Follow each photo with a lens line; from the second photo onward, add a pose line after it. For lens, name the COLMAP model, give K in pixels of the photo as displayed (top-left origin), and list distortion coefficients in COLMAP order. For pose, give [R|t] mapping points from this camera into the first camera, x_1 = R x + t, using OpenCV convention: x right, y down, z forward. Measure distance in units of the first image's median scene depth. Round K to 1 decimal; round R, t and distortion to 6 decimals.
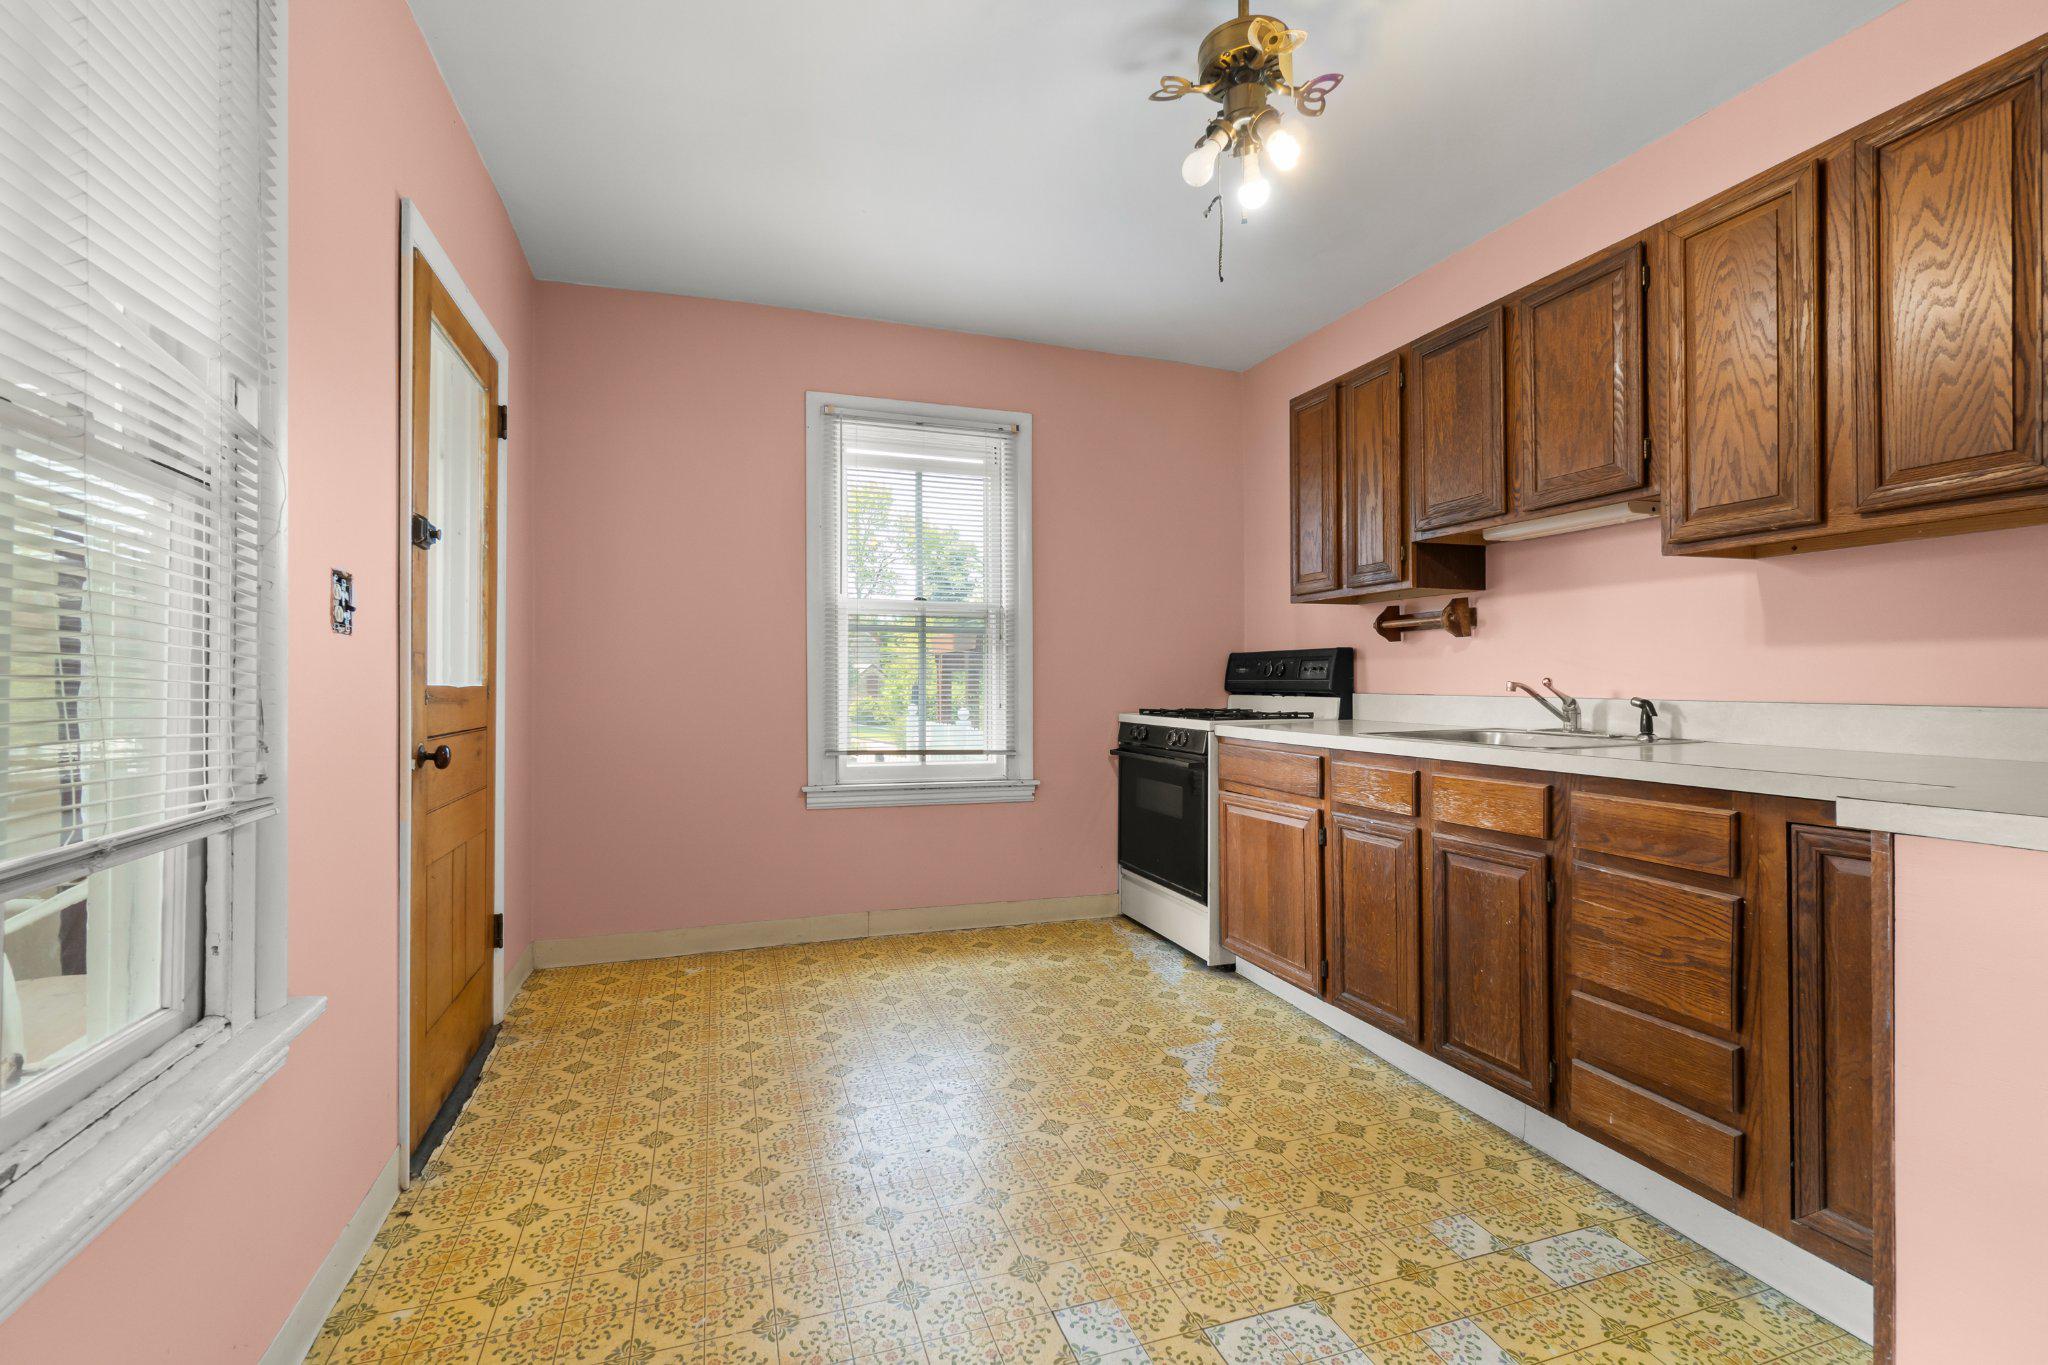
lens RADIAL K [[878.0, 0, 1015.8], [0, 878.0, 682.2], [0, 0, 1]] dist [-0.001411, 0.000476]
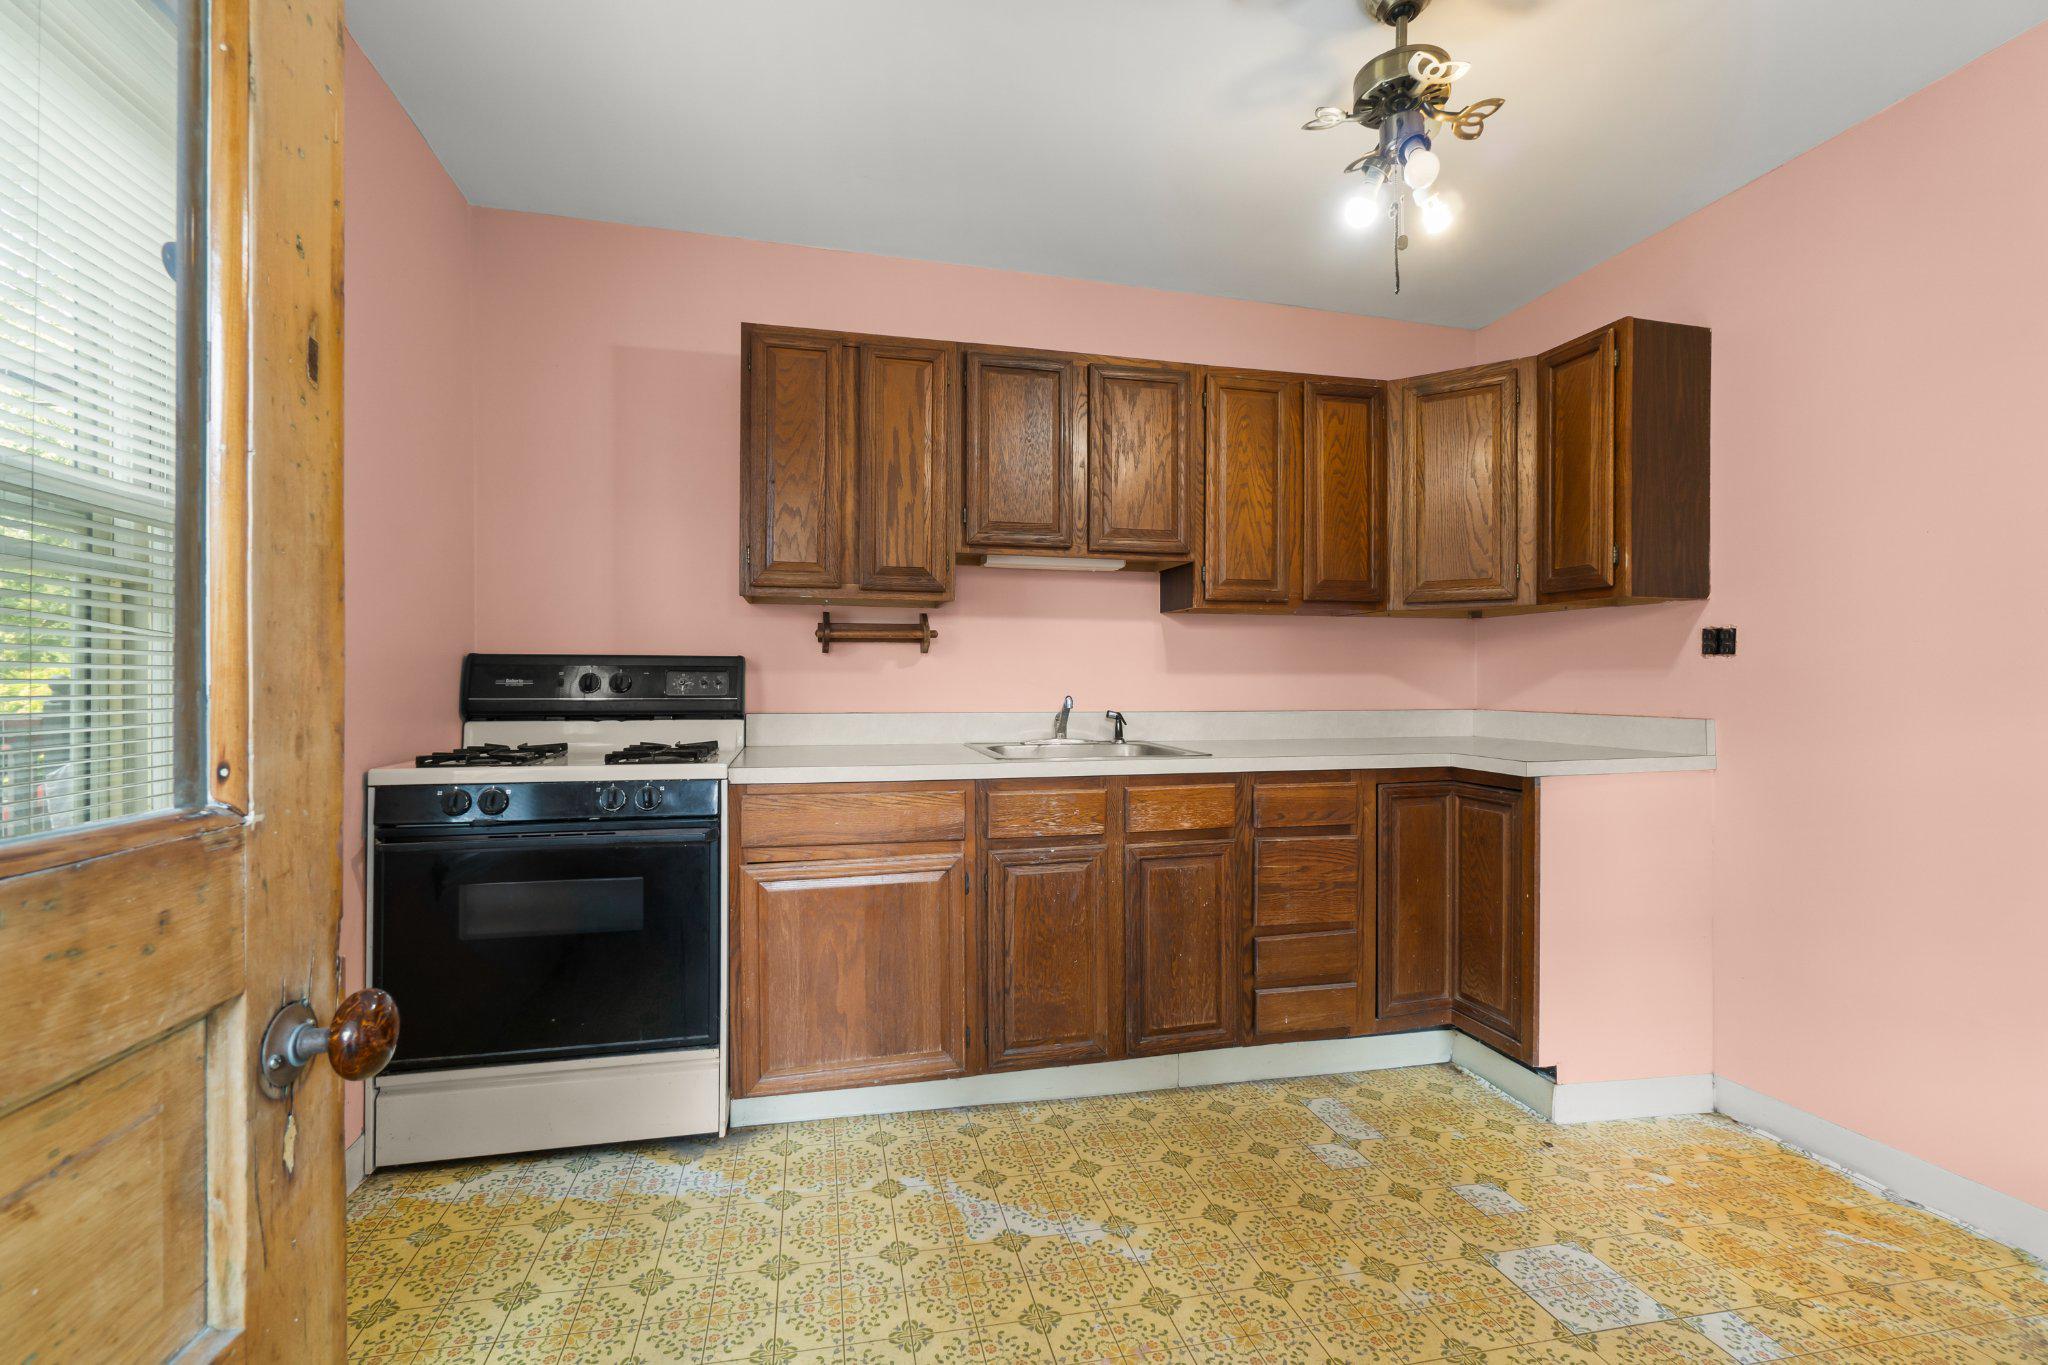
lens RADIAL K [[878.0, 0, 1023.6], [0, 878.0, 678.8], [0, 0, 1]] dist [-0.001411, 0.000476]
pose [[0.104402, 0.008290, 0.994501, -0.582356], [0.000426, 0.999965, -0.008381, -0.019182], [-0.994535, 0.001299, 0.104395, 1.004172]]
